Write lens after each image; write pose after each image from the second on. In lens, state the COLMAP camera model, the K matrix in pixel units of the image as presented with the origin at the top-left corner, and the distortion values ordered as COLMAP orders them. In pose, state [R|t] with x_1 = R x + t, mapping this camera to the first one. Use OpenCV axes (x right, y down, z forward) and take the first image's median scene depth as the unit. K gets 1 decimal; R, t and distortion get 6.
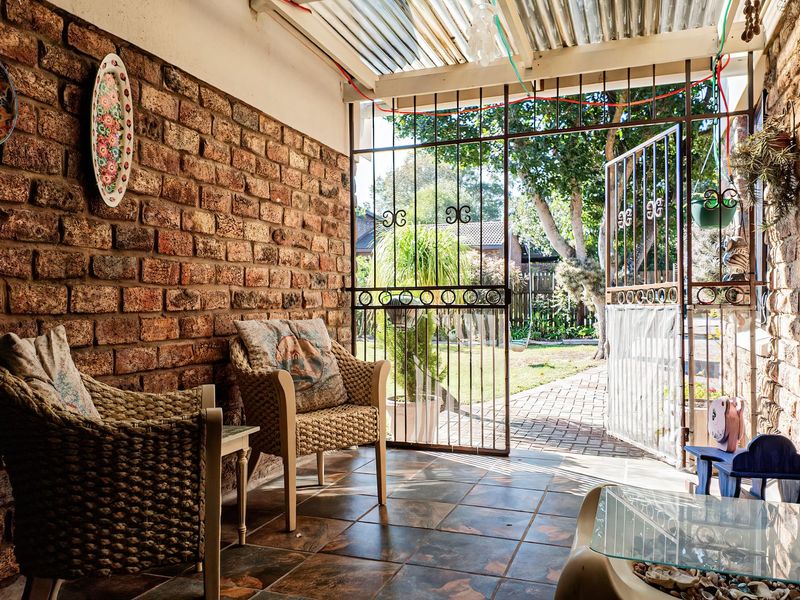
lens RADIAL K [[627.9, 0, 403.5], [0, 627.9, 300.0], [0, 0, 1]] dist [0.082255, -0.138893]
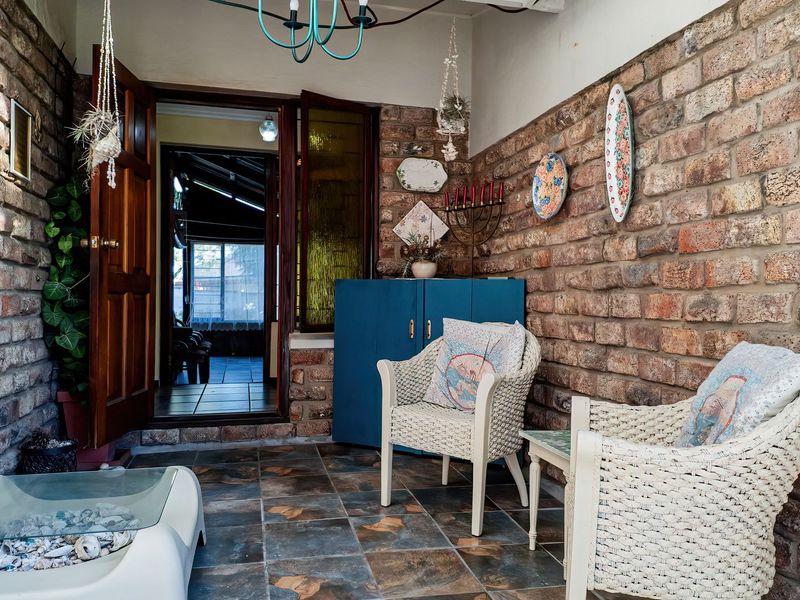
lens RADIAL K [[627.9, 0, 403.5], [0, 627.9, 300.0], [0, 0, 1]] dist [0.082255, -0.138893]
pose [[-0.824525, -0.013547, -0.565663, 0.421575], [-0.014896, 0.999887, -0.002234, -0.002553], [0.565629, 0.006584, -0.824633, 1.517055]]
